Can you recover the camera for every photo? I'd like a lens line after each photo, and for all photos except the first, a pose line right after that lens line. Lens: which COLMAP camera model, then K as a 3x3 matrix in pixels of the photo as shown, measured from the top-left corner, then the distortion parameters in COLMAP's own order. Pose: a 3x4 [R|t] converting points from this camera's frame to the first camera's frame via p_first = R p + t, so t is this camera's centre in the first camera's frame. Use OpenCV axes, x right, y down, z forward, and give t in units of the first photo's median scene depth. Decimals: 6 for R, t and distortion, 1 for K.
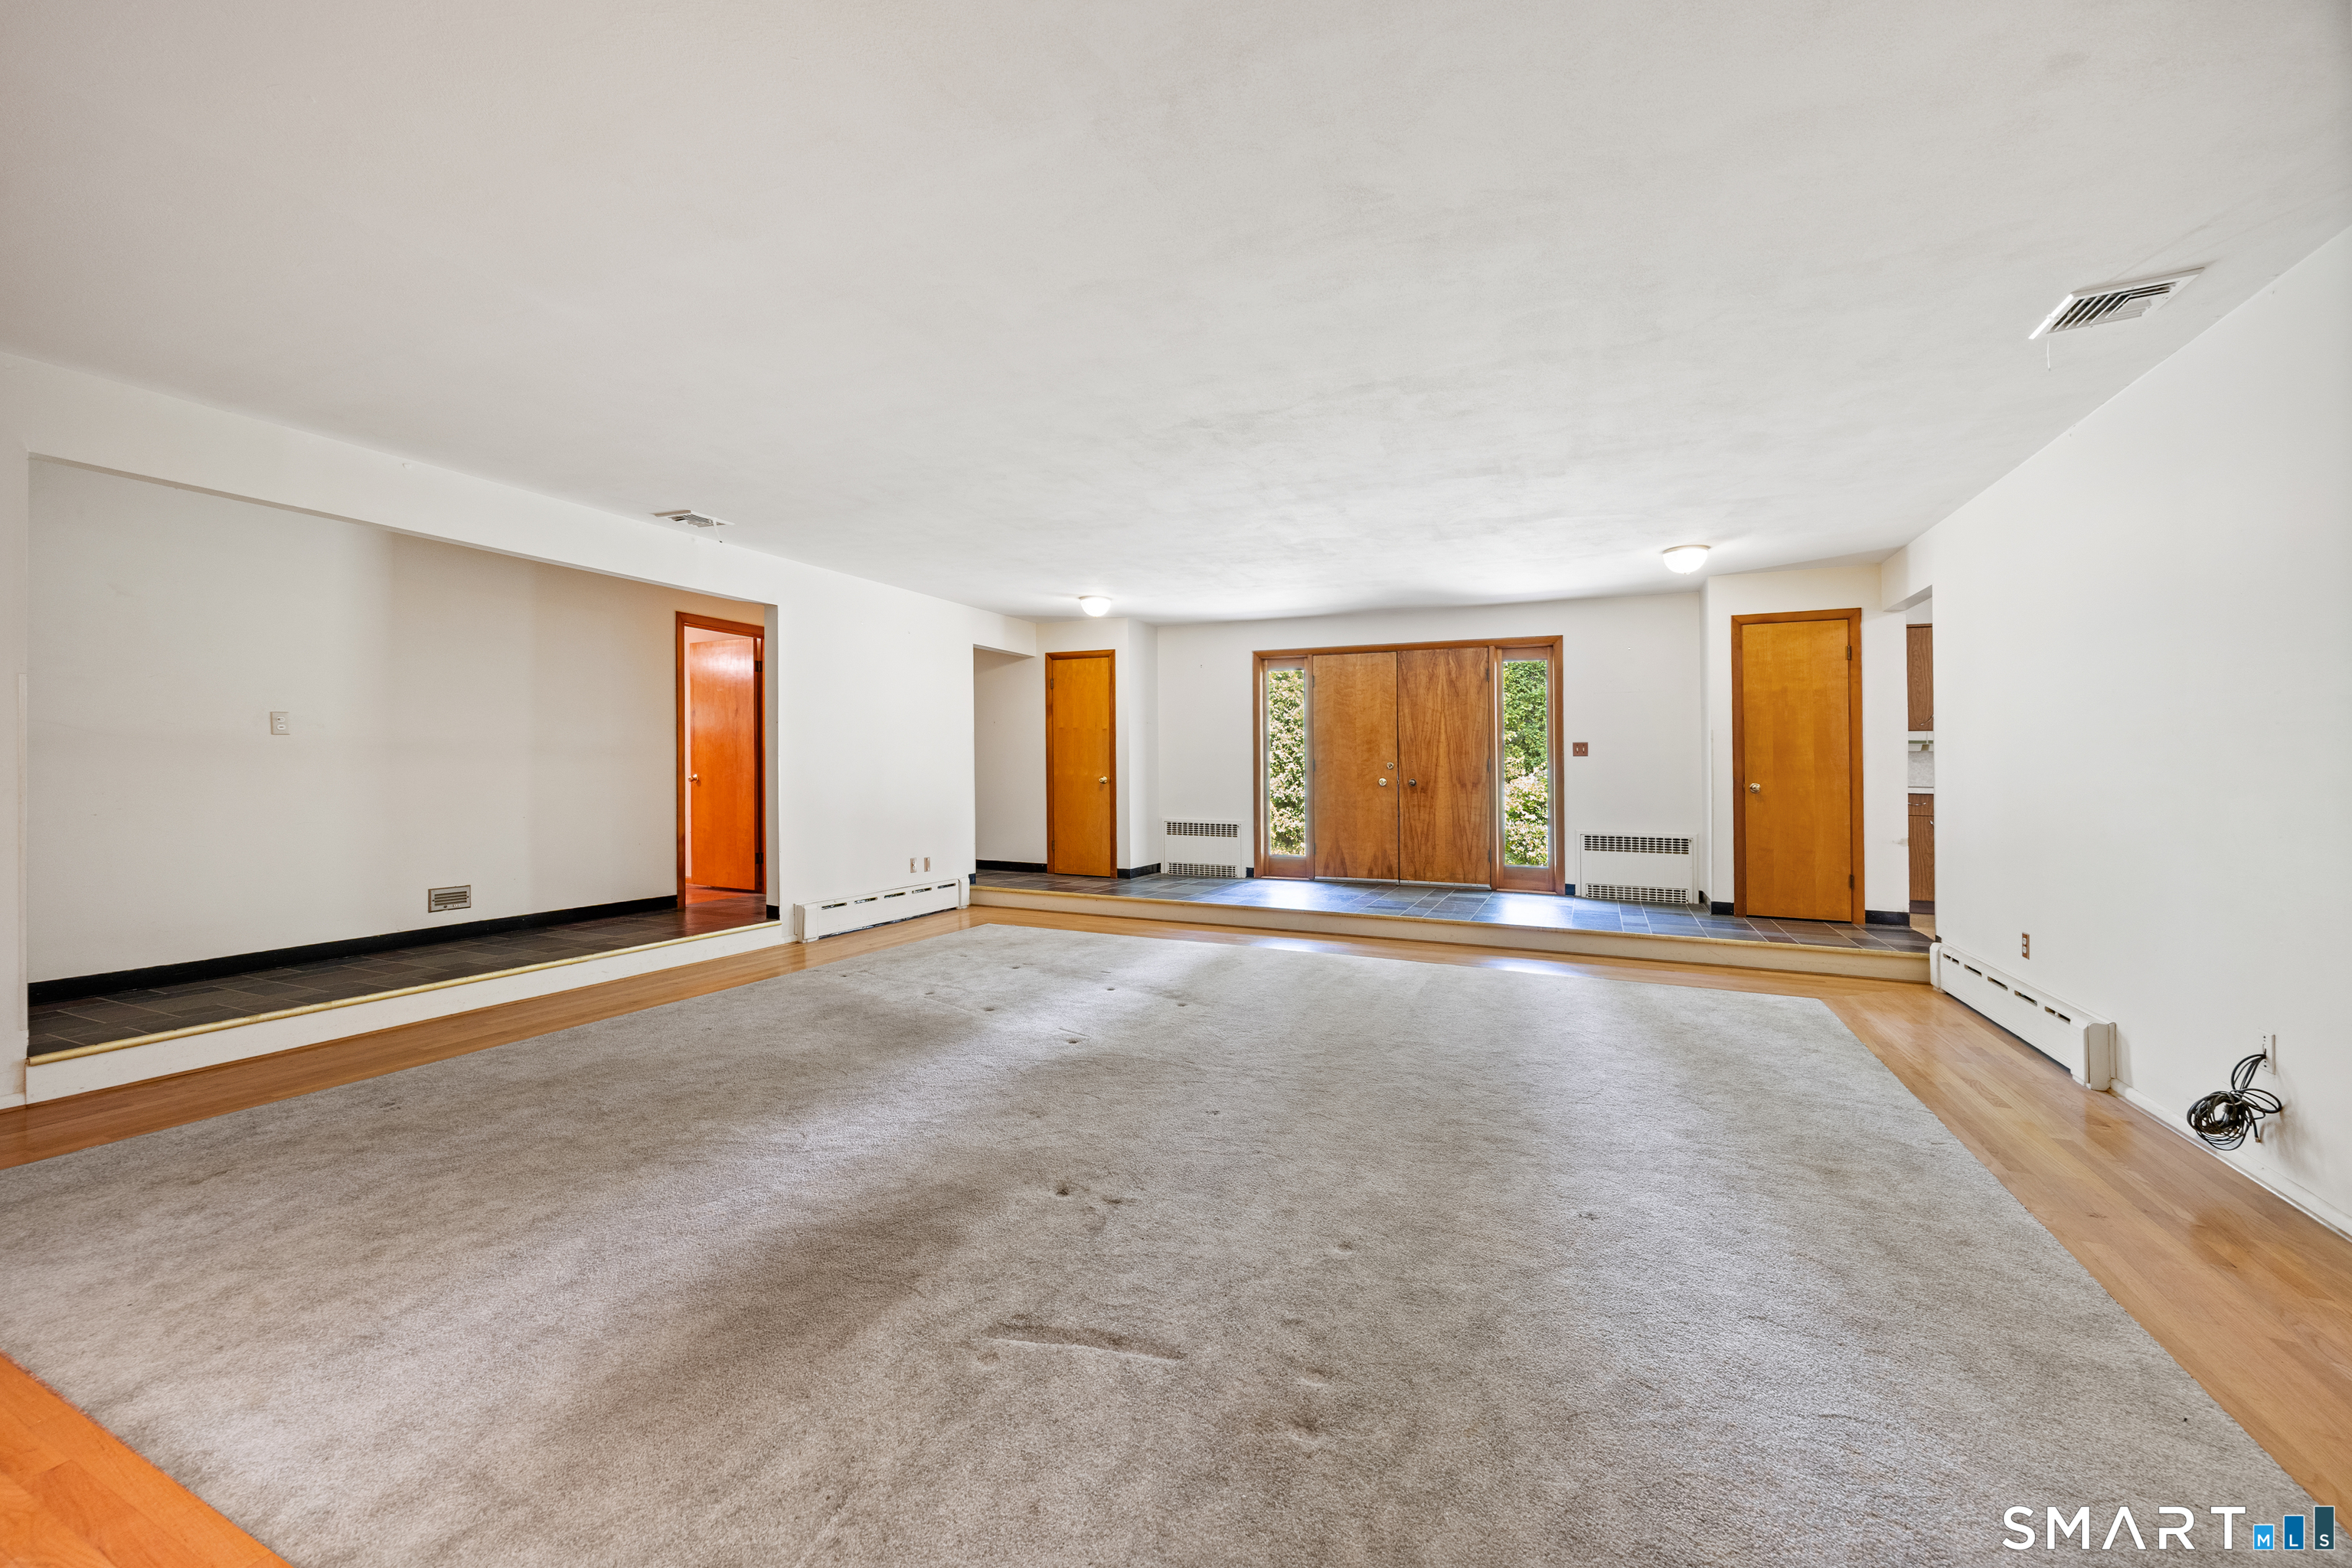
lens RADIAL K [[939.2, 0, 1182.0], [0, 939.2, 764.4], [0, 0, 1]] dist [-0.003749, 0.000433]
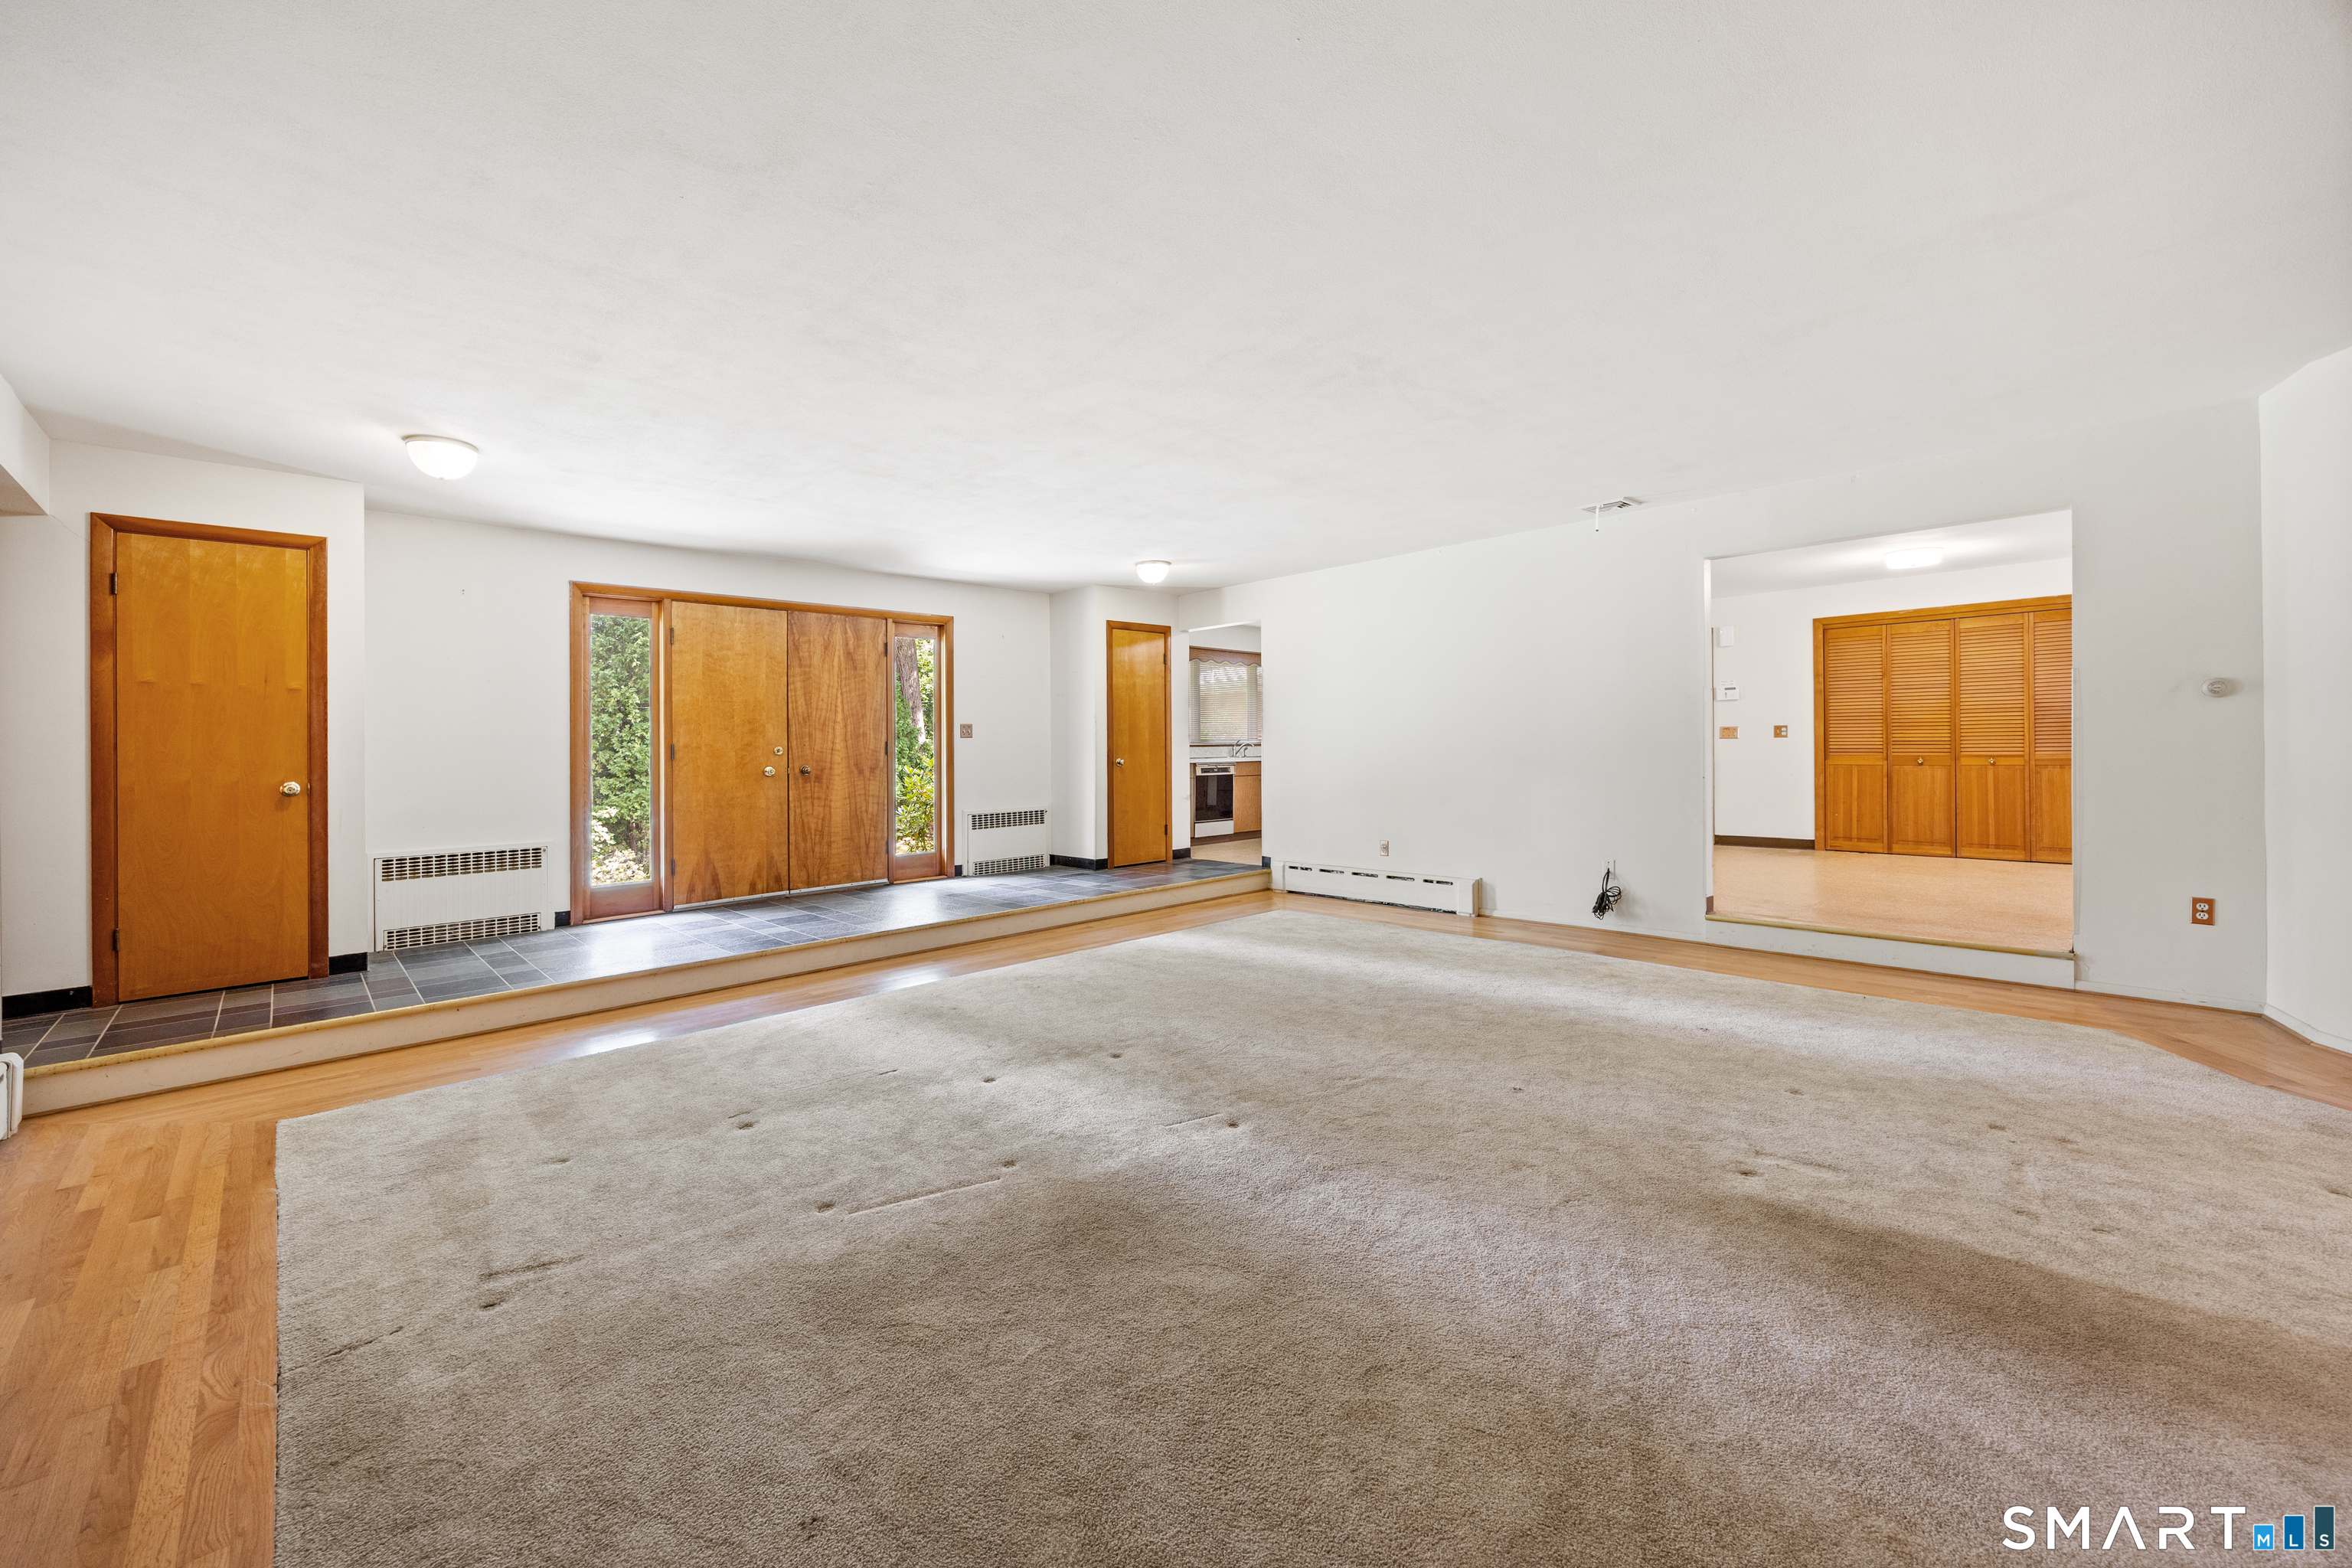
lens RADIAL K [[939.2, 0, 1166.2], [0, 939.2, 746.5], [0, 0, 1]] dist [-0.003749, 0.000433]
pose [[0.362195, -0.011073, 0.932037, -0.411740], [0.018061, 0.999825, 0.004859, -0.000363], [-0.931927, 0.015074, 0.362331, 0.397699]]
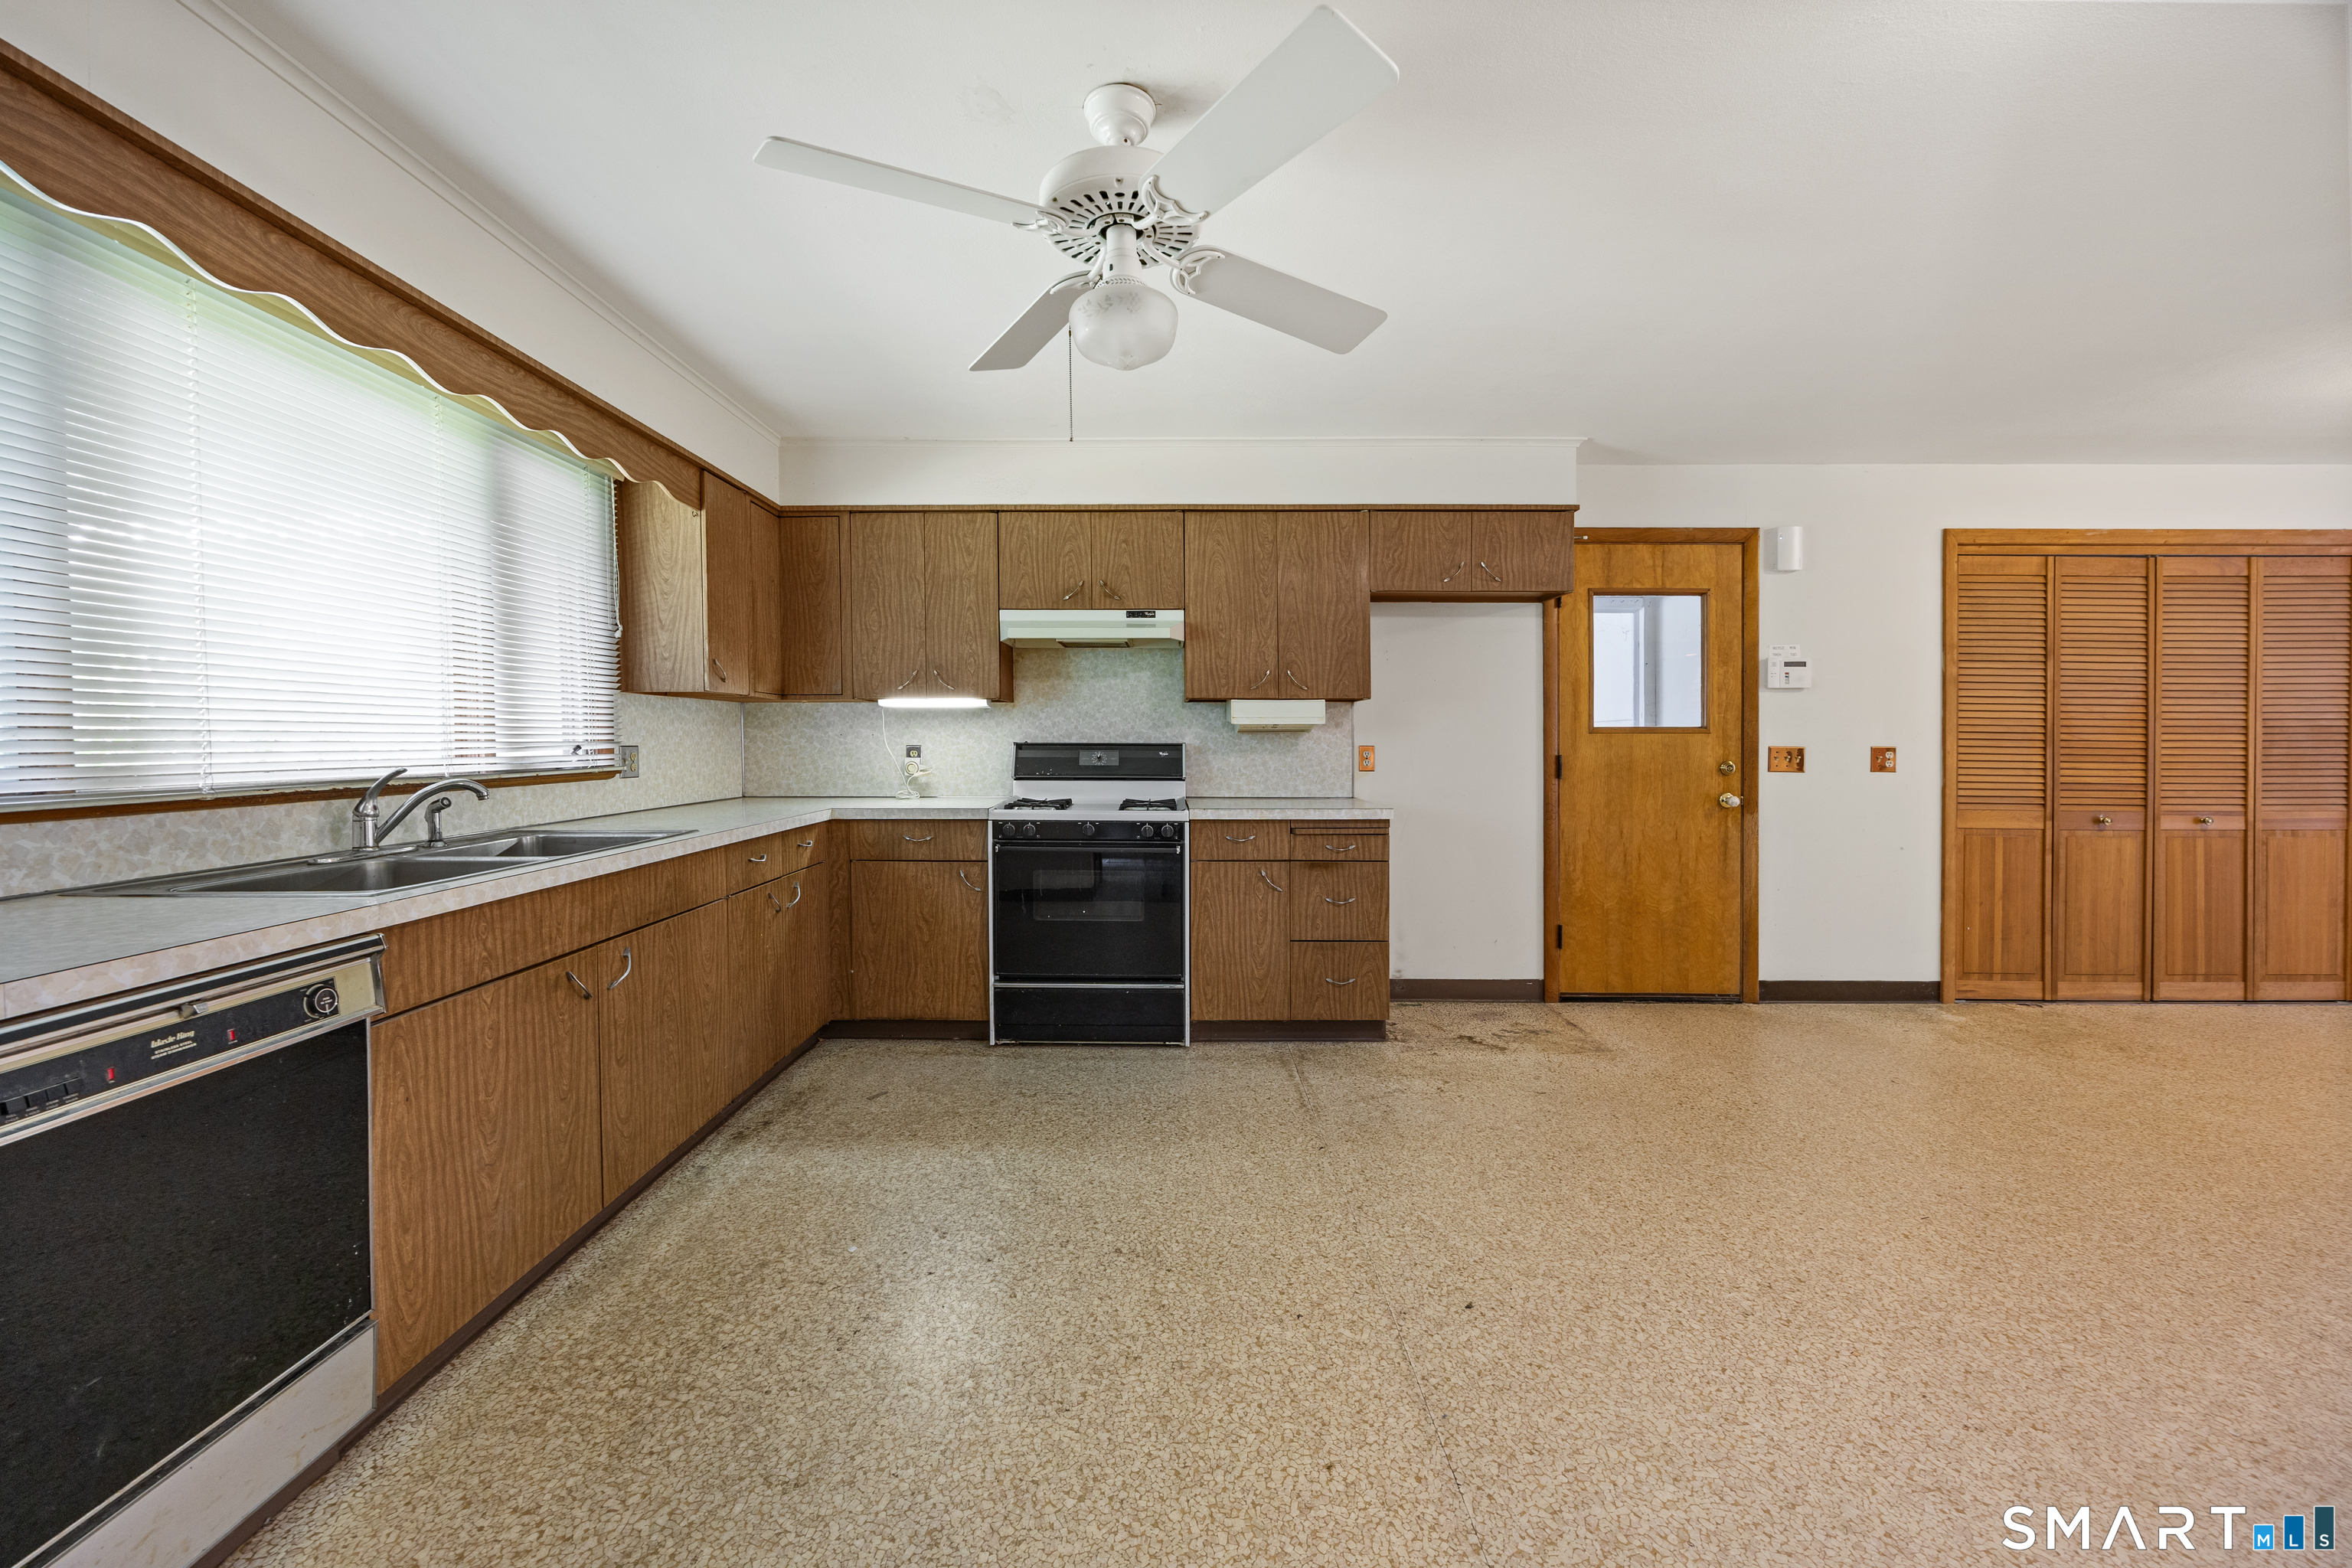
lens RADIAL K [[939.2, 0, 1181.4], [0, 939.2, 742.2], [0, 0, 1]] dist [-0.003749, 0.000433]
pose [[-0.409301, -0.025735, 0.912036, 0.538856], [-0.009041, 0.999667, 0.024150, -0.018118], [-0.912354, 0.001639, -0.409398, 0.695235]]
